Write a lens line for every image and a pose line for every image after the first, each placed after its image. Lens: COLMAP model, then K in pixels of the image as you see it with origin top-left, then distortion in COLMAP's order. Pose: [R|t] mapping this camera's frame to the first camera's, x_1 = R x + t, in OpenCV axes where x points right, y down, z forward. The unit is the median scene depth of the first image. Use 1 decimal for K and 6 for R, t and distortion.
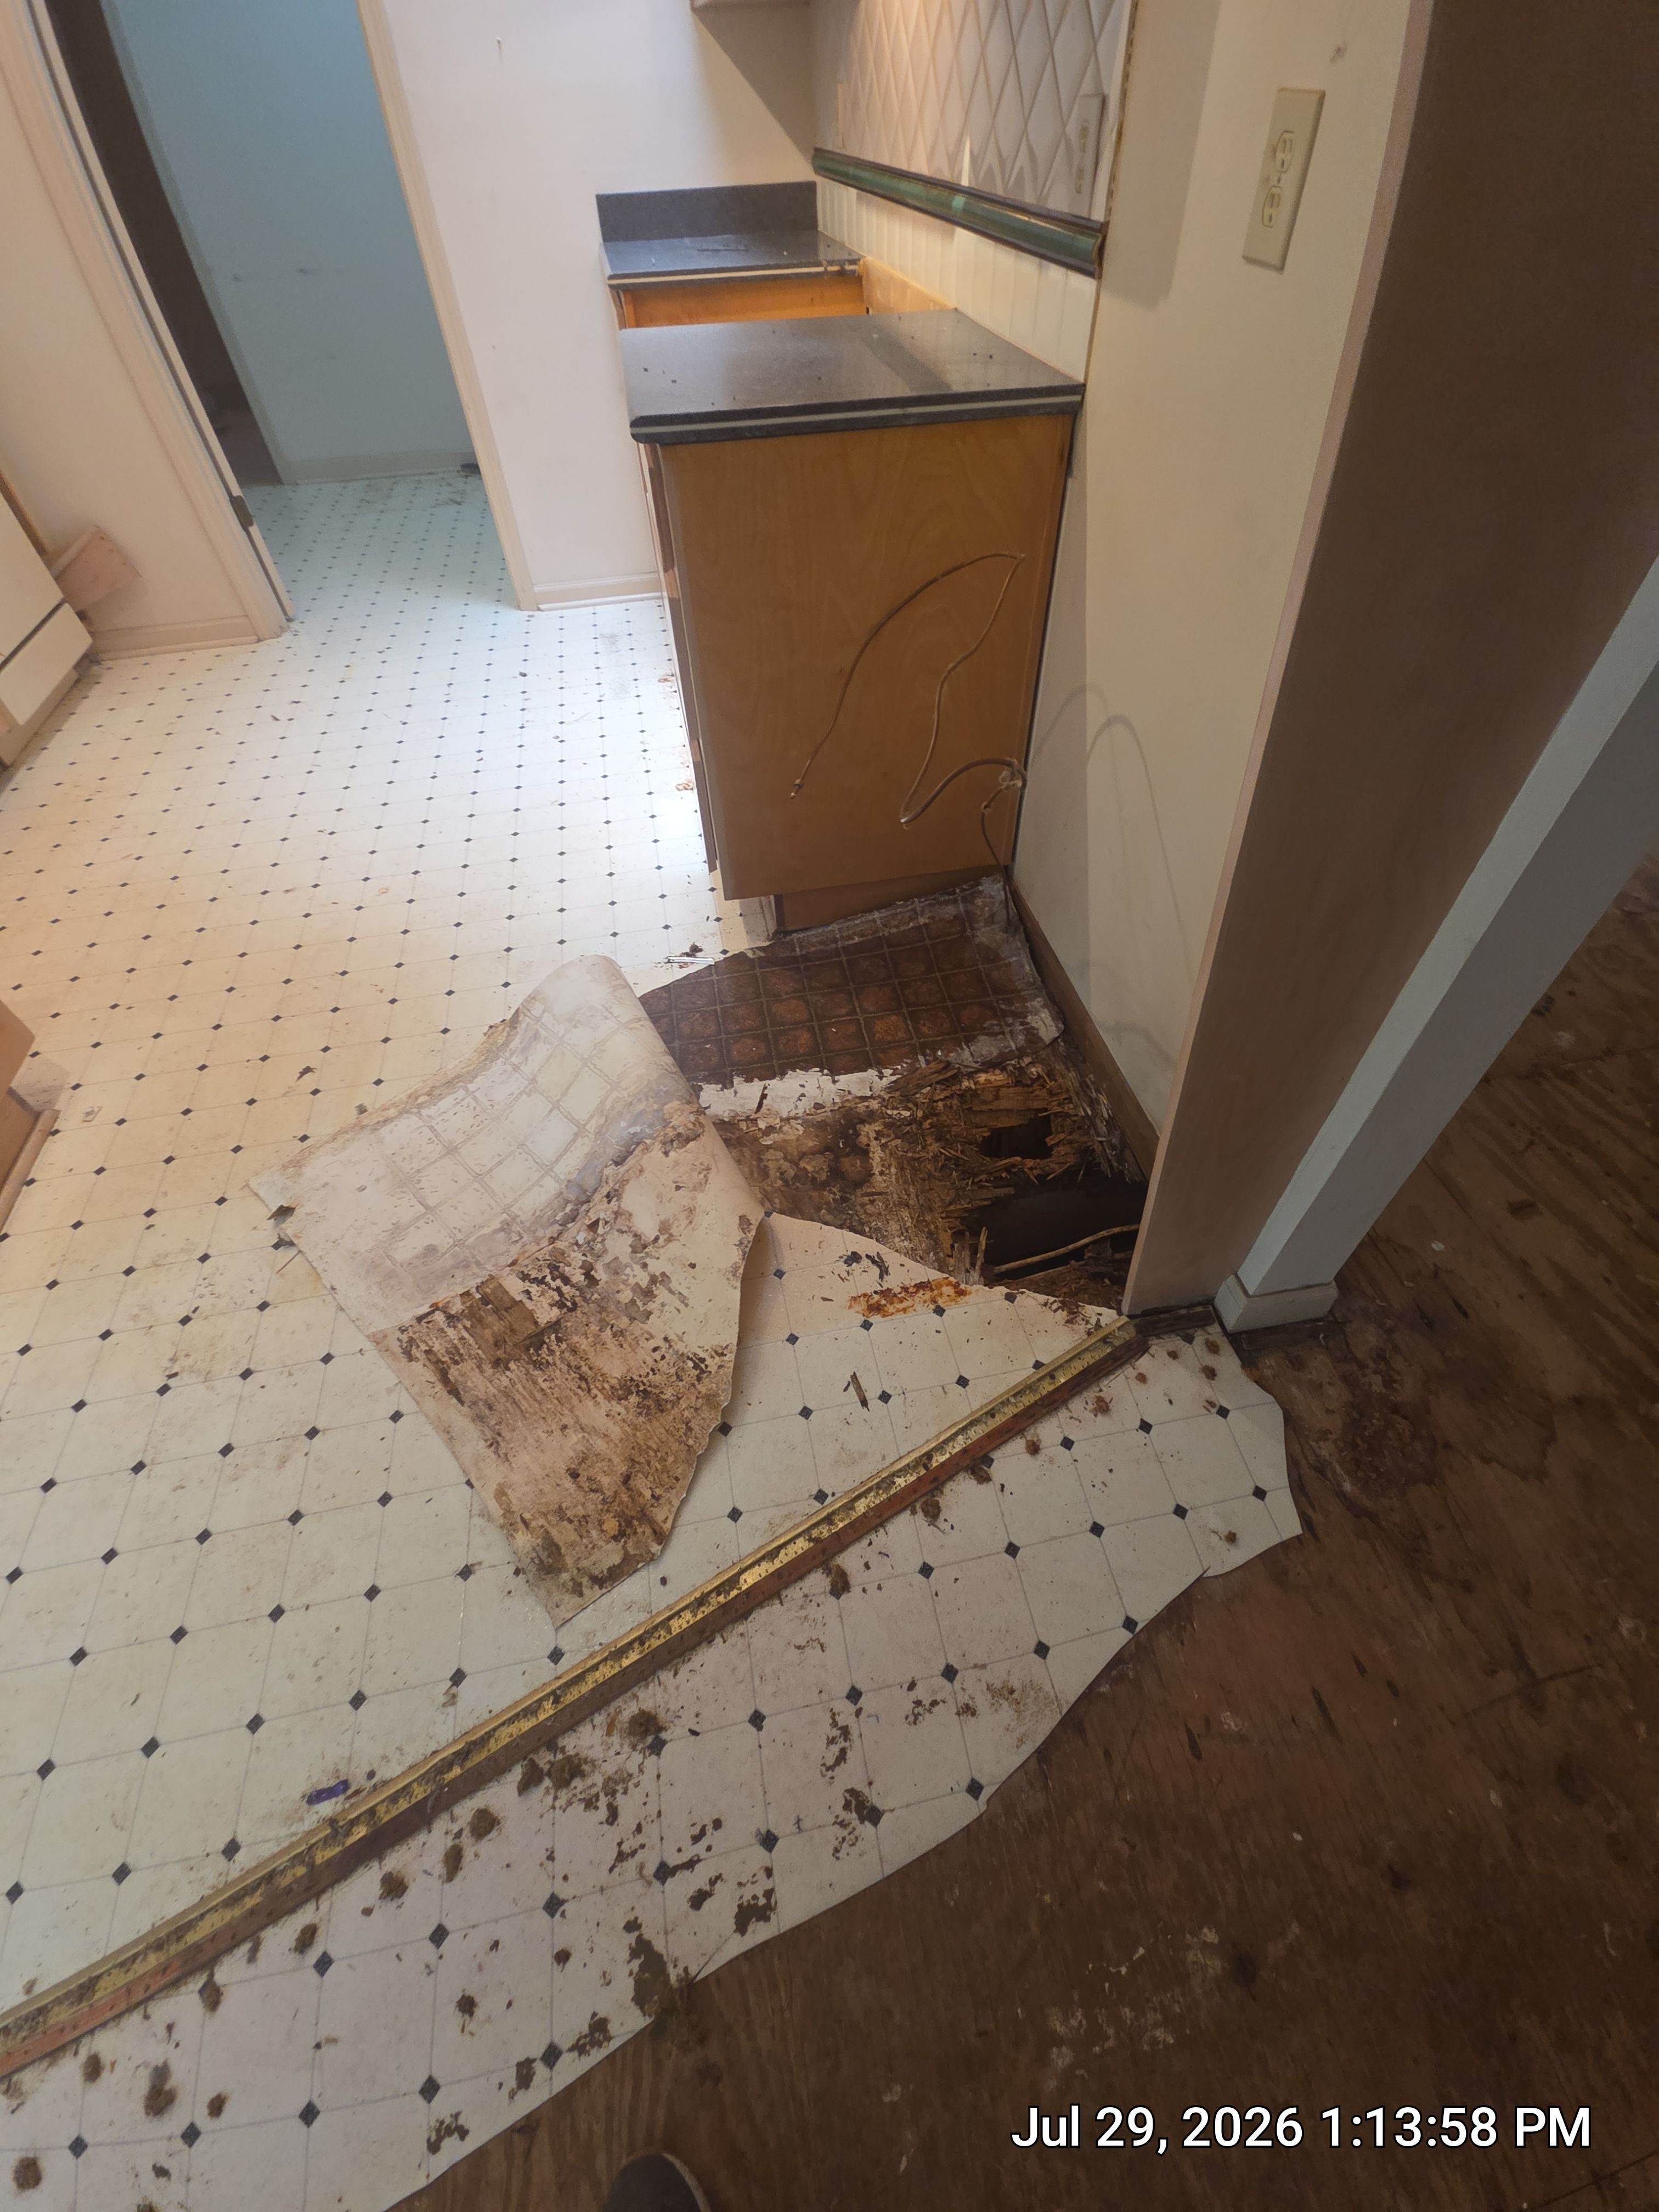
lens RADIAL K [[895.2, 0, 840.3], [0, 895.2, 1105.2], [0, 0, 1]] dist [0.006210, -0.004604]
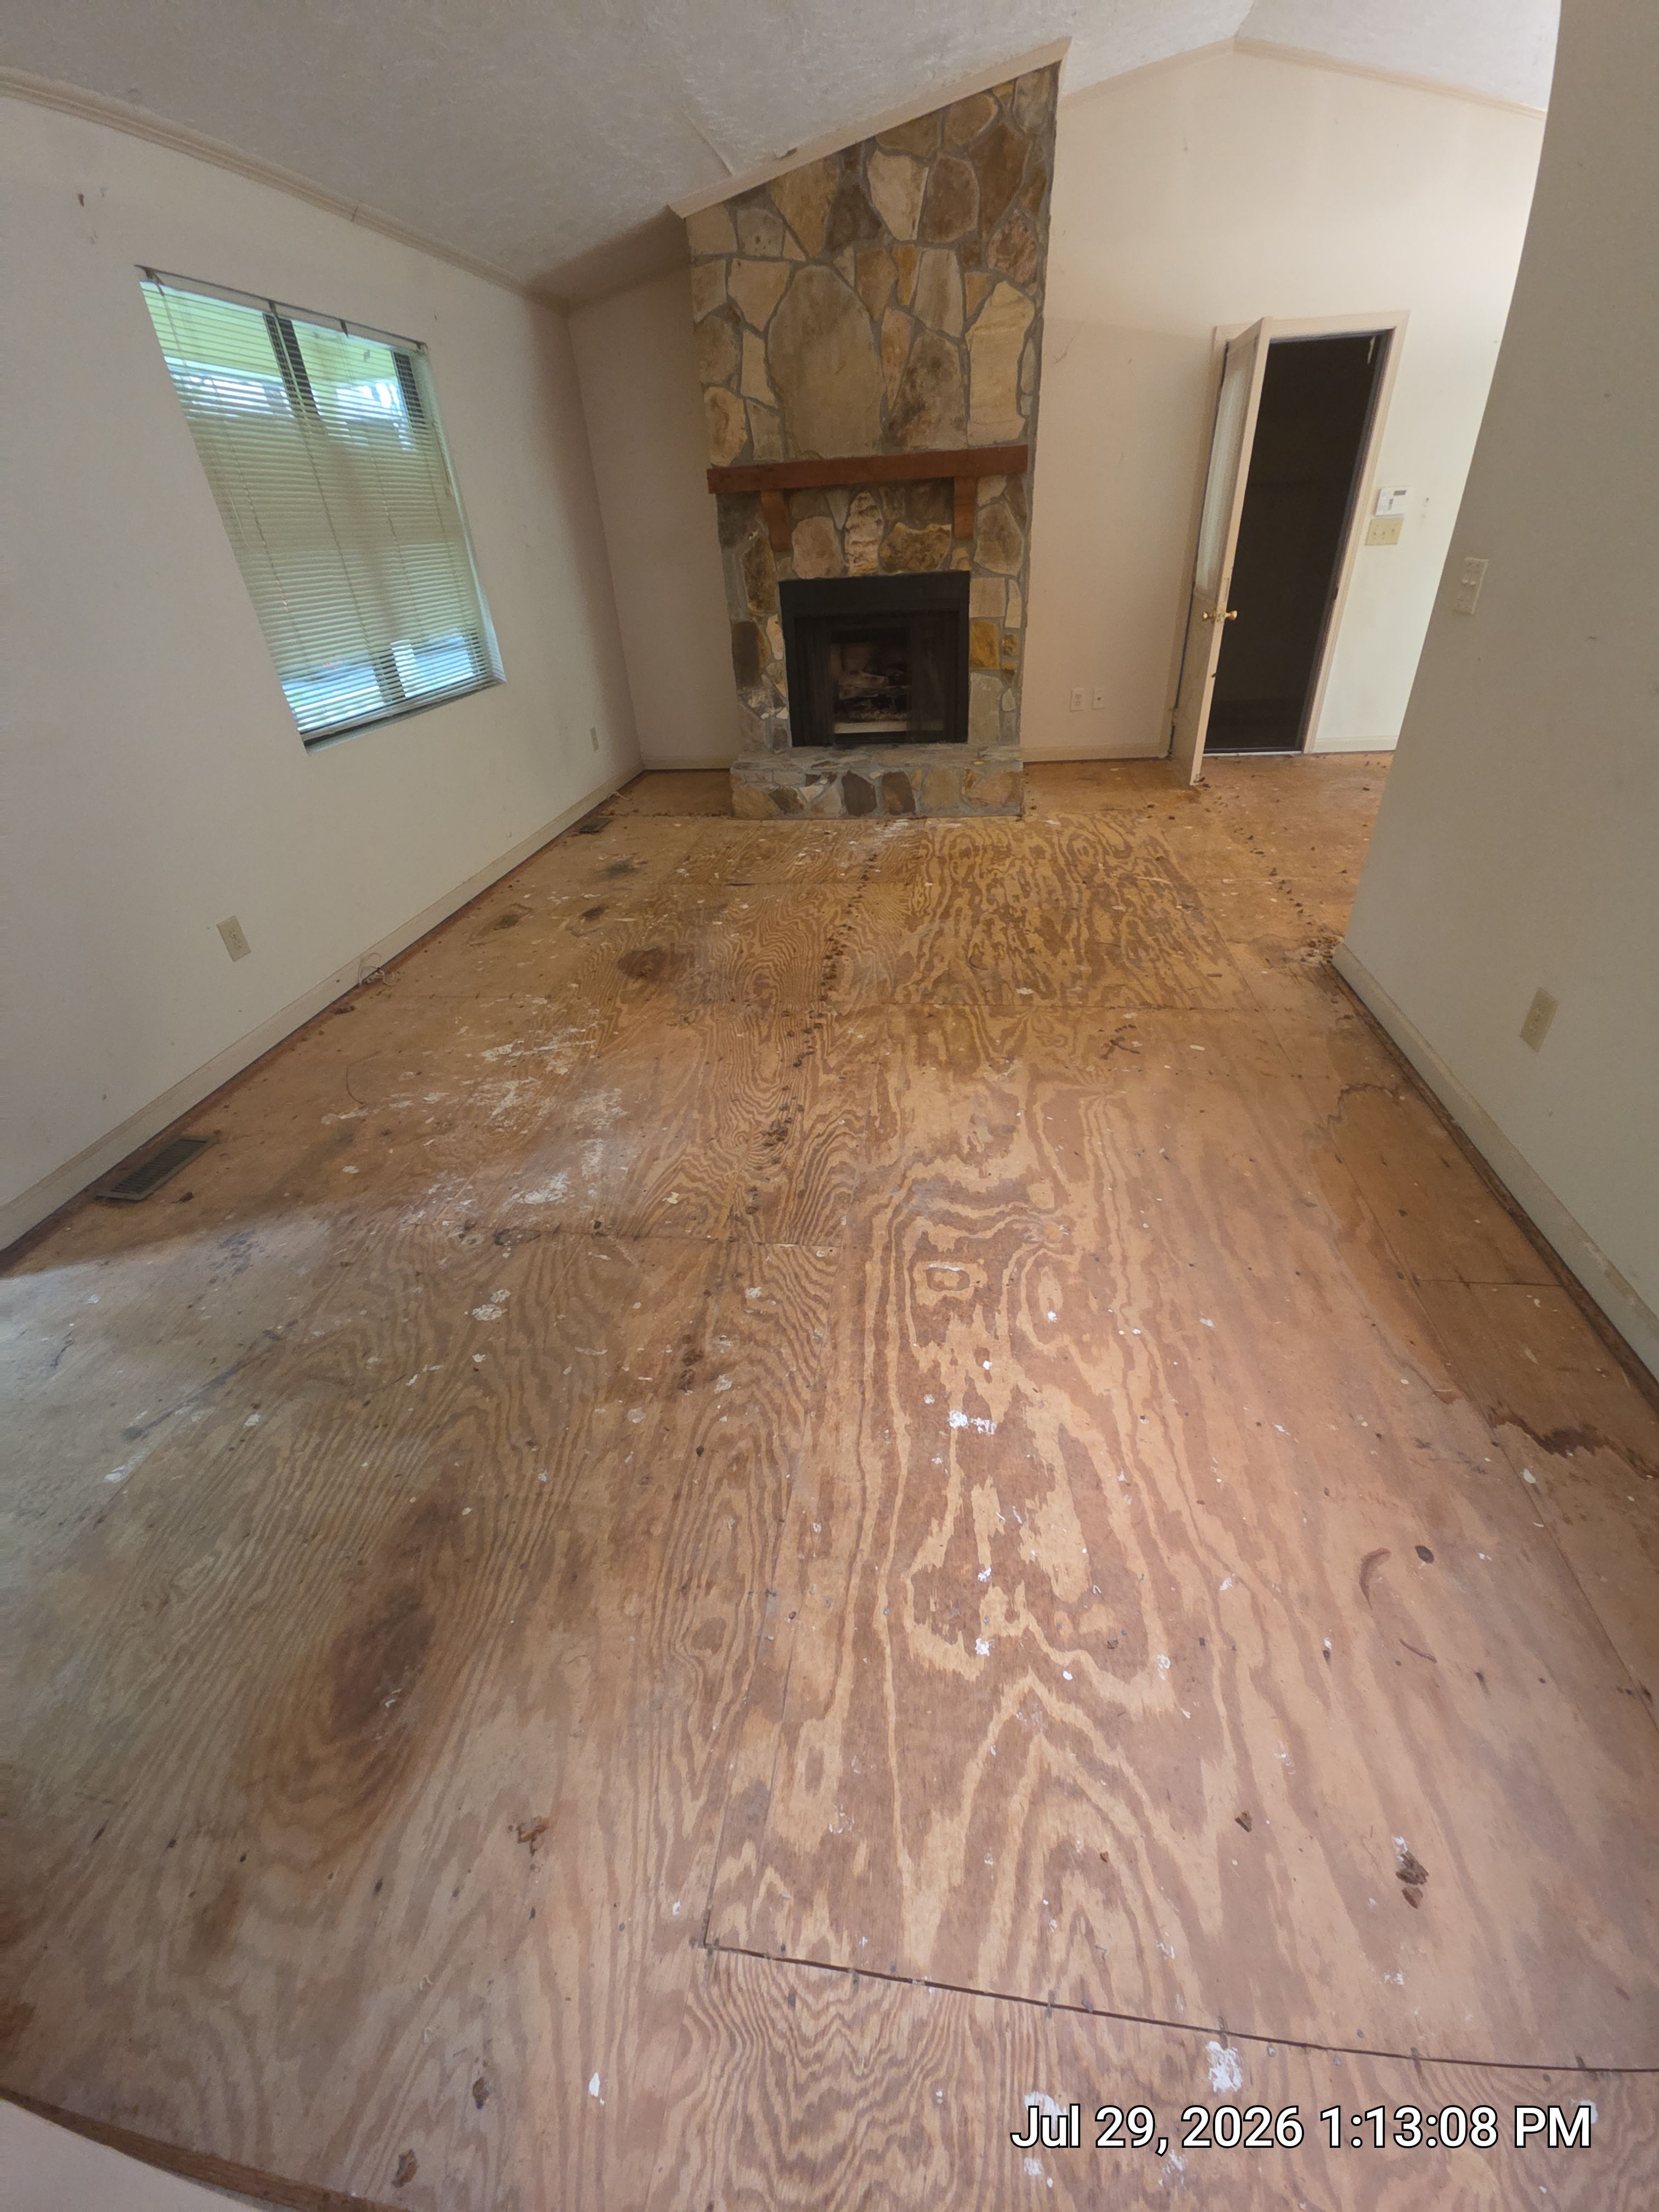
lens RADIAL K [[895.2, 0, 852.8], [0, 895.2, 1109.0], [0, 0, 1]] dist [0.006210, -0.004604]
pose [[-0.944342, -0.104666, 0.311871, 0.913689], [0.295934, 0.143757, 0.944329, -2.214992], [-0.143673, 0.984062, -0.104782, 1.733379]]
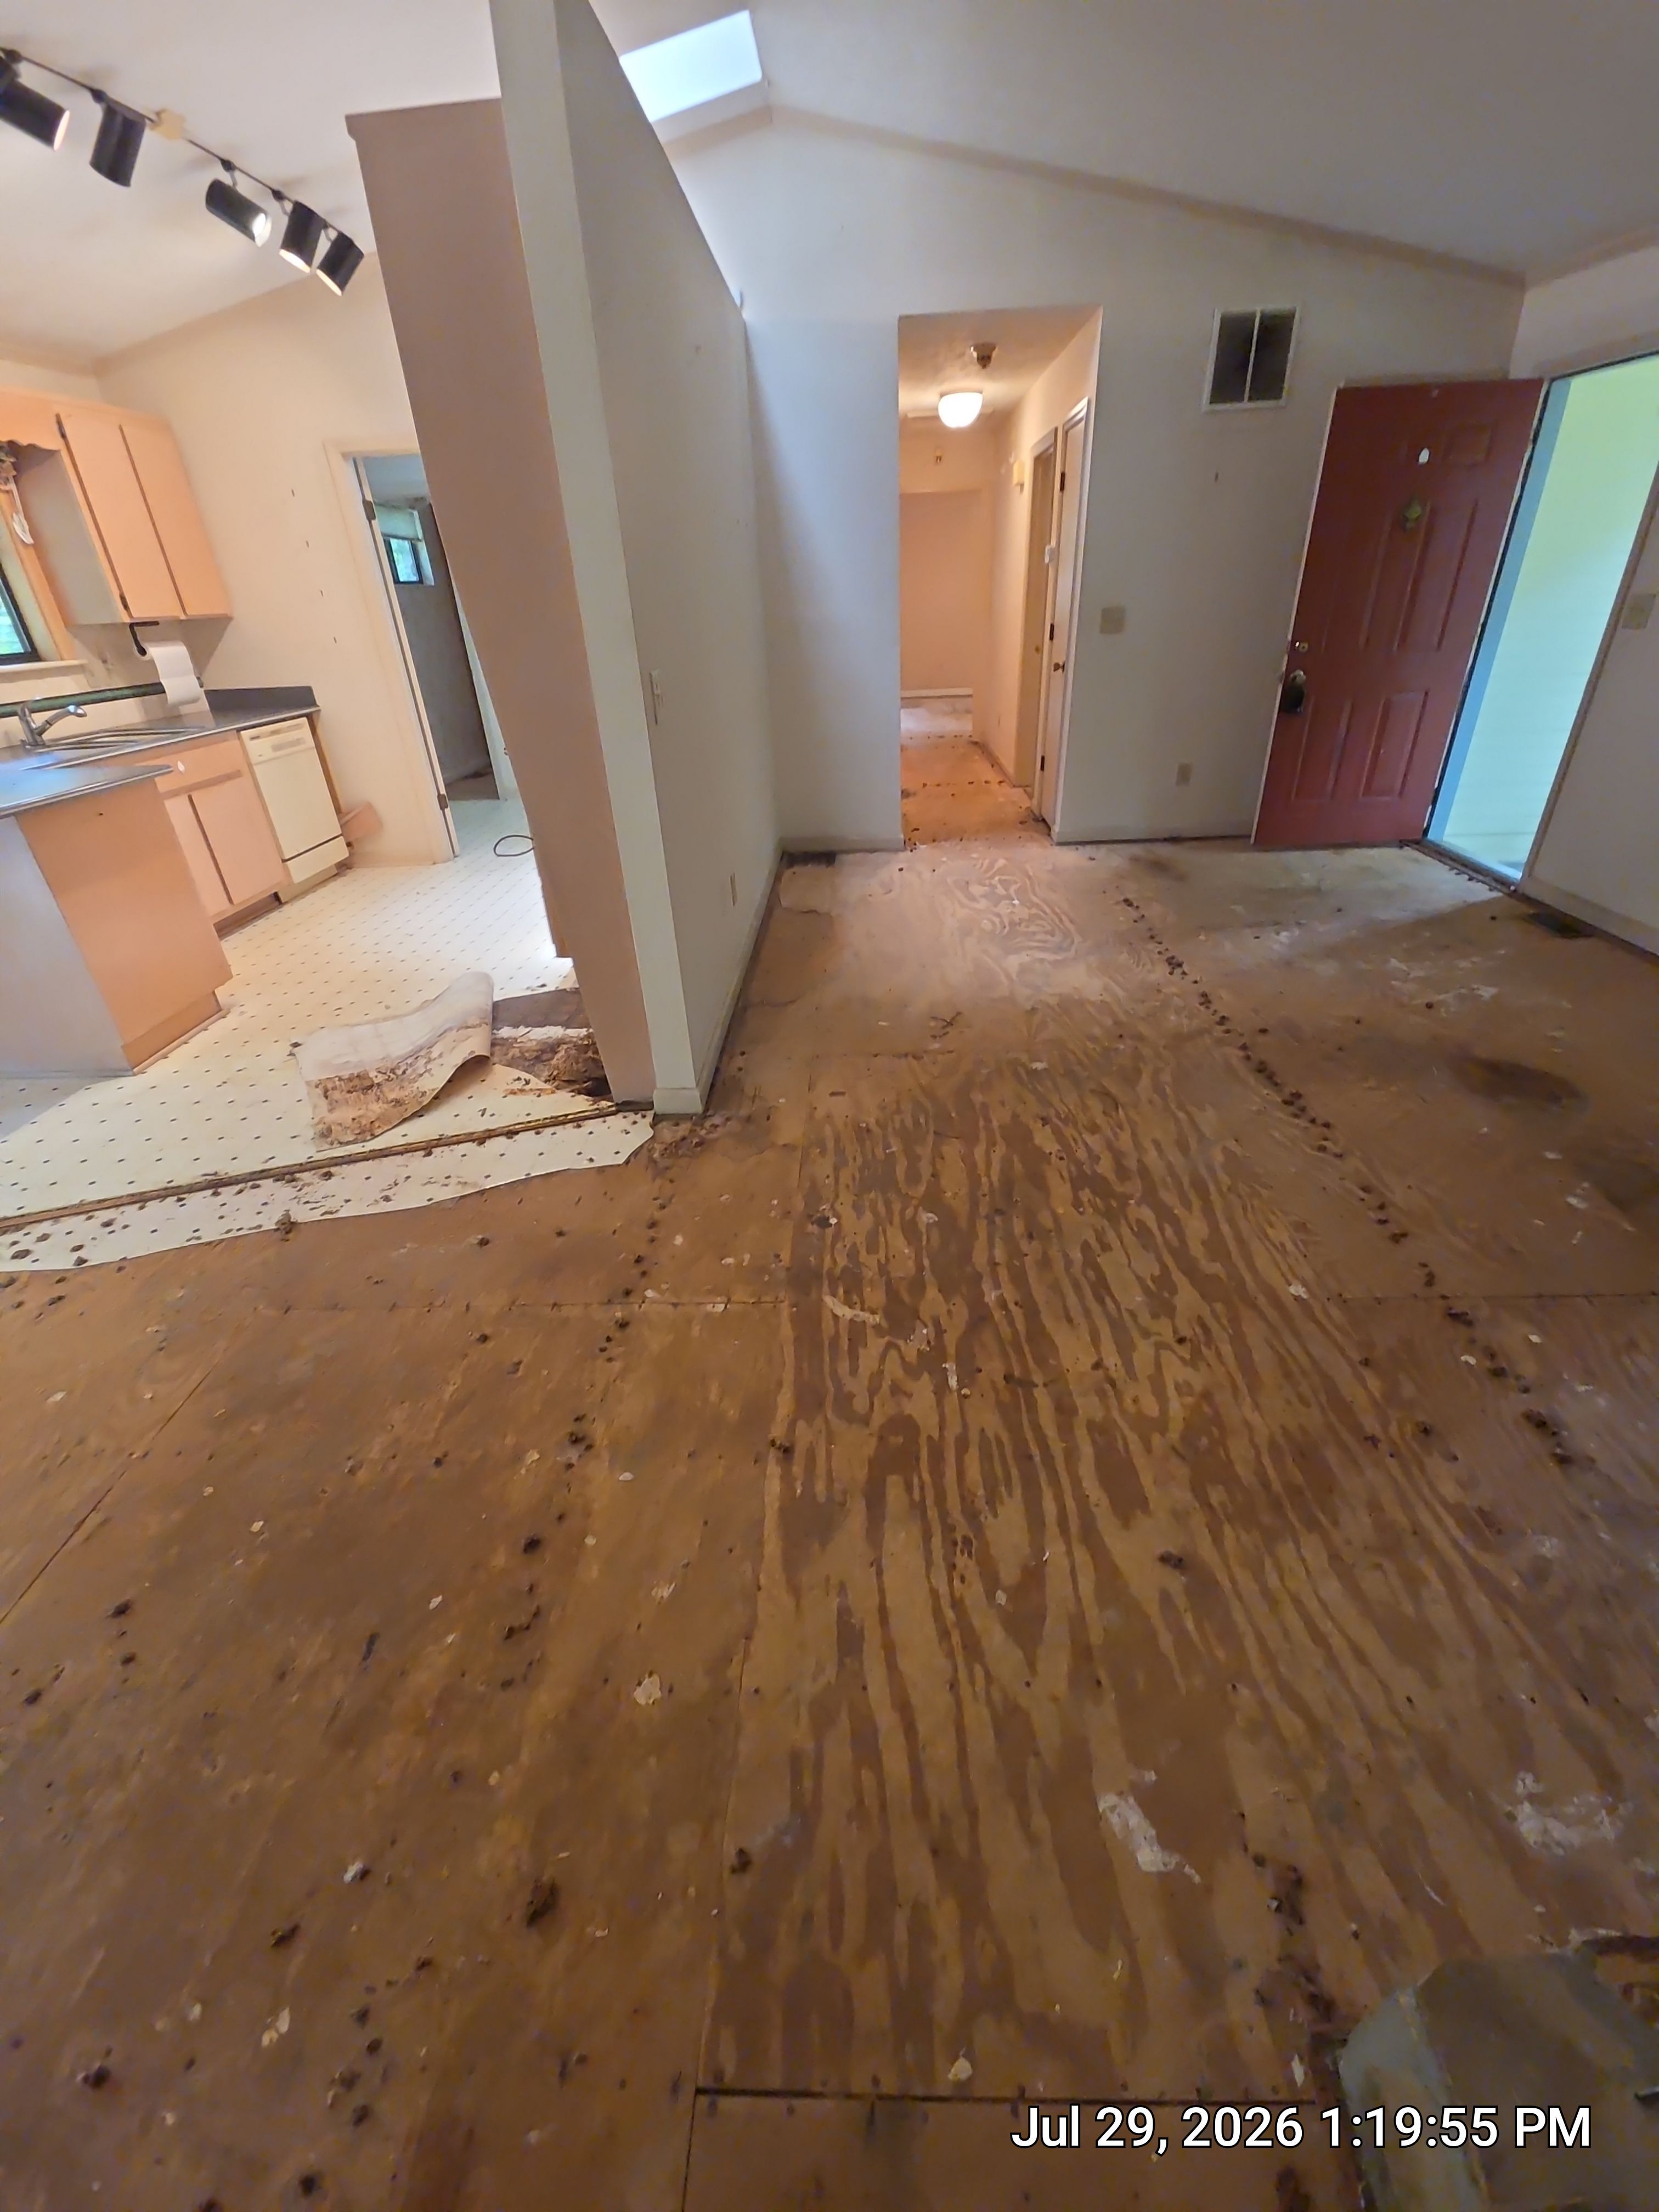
lens RADIAL K [[895.2, 0, 839.4], [0, 895.2, 1108.4], [0, 0, 1]] dist [0.006210, -0.004604]
pose [[0.974654, 0.106374, -0.196809, 1.202487], [-0.163331, 0.939514, -0.301058, 0.764525], [0.152881, 0.325572, 0.933076, -0.852721]]
